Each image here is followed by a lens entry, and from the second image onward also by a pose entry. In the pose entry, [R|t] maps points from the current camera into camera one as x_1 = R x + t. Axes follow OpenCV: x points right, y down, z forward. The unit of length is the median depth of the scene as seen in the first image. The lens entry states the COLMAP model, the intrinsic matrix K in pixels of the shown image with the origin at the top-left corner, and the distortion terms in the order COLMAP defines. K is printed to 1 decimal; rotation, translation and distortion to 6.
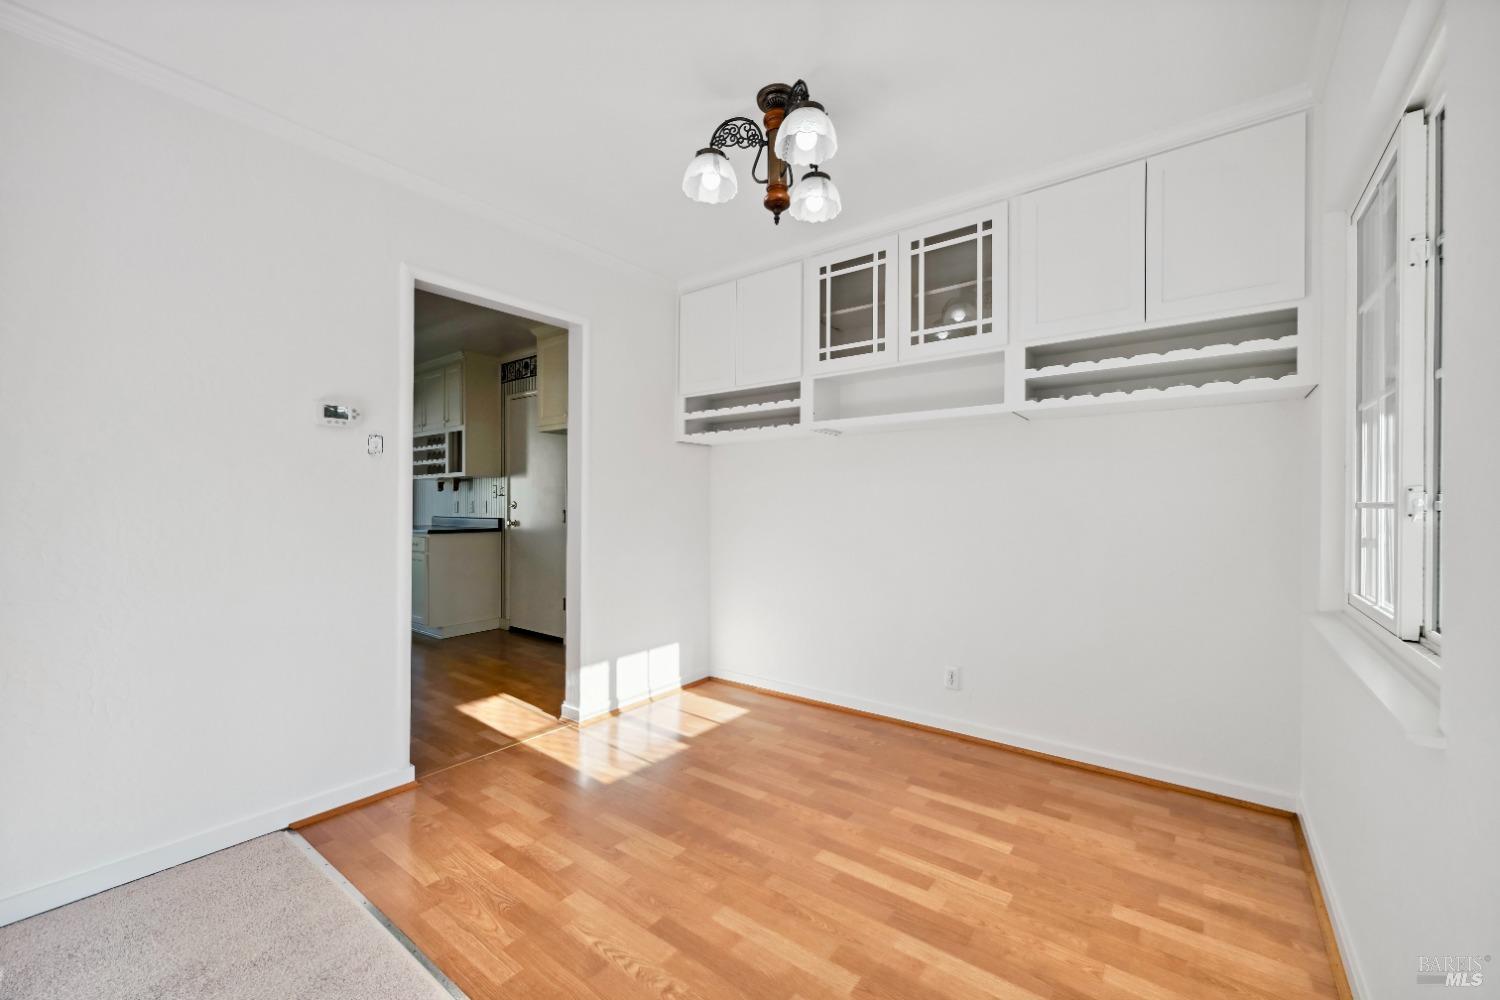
lens RADIAL K [[591.5, 0, 749.4], [0, 591.5, 505.9], [0, 0, 1]] dist [-0.000963, 0.000233]
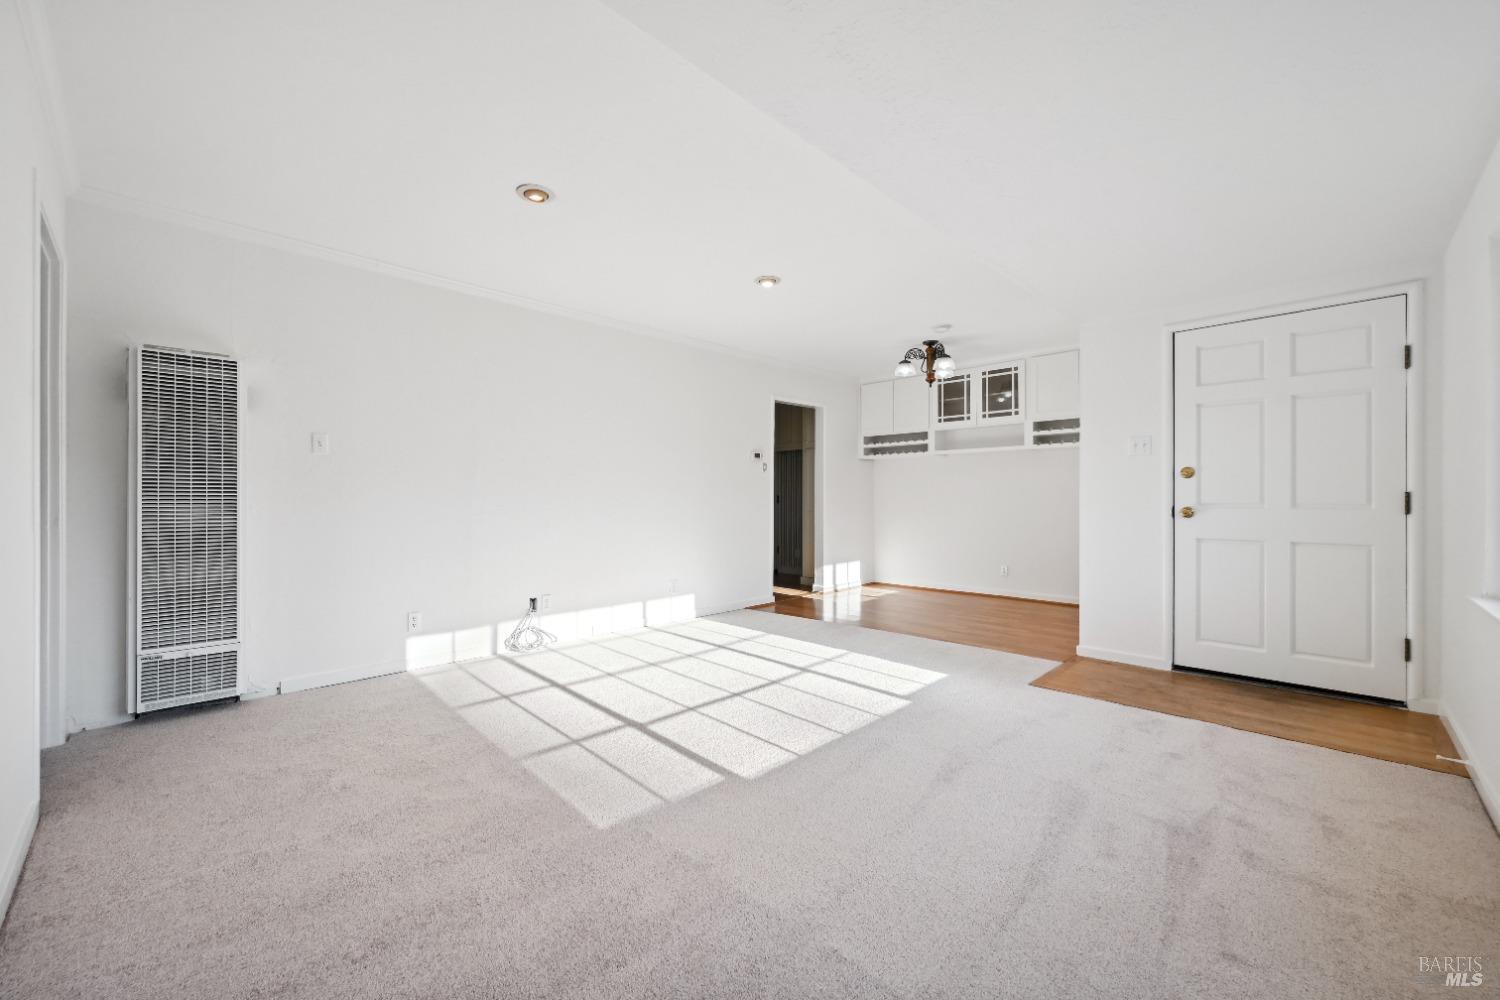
lens RADIAL K [[591.5, 0, 740.3], [0, 591.5, 497.1], [0, 0, 1]] dist [-0.000963, 0.000233]
pose [[0.990823, -0.004361, -0.135096, -0.317036], [0.003838, 0.999984, -0.004135, 0.031176], [0.135111, 0.003579, 0.990824, -1.272515]]
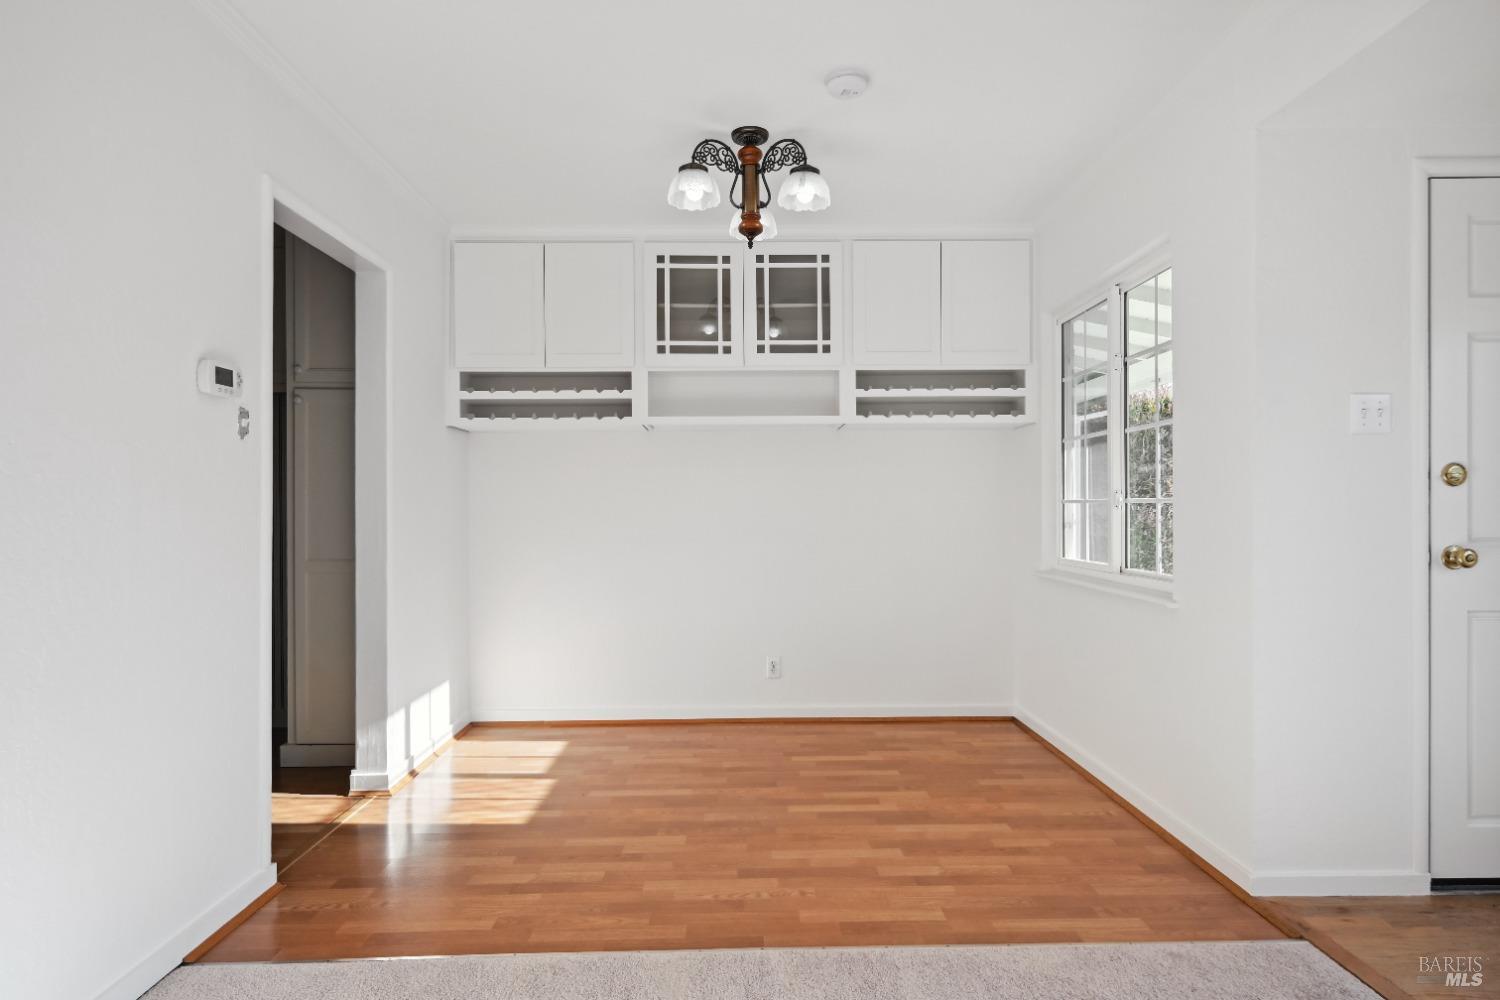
lens RADIAL K [[829.3, 0, 742.7], [0, 829.3, 509.7], [0, 0, 1]] dist [-0.006105, 0.000077]
pose [[0.787405, -0.007622, 0.616389, -0.628672], [0.008294, 0.999964, 0.001770, 0.005276], [-0.616380, 0.003719, 0.787440, -0.140278]]
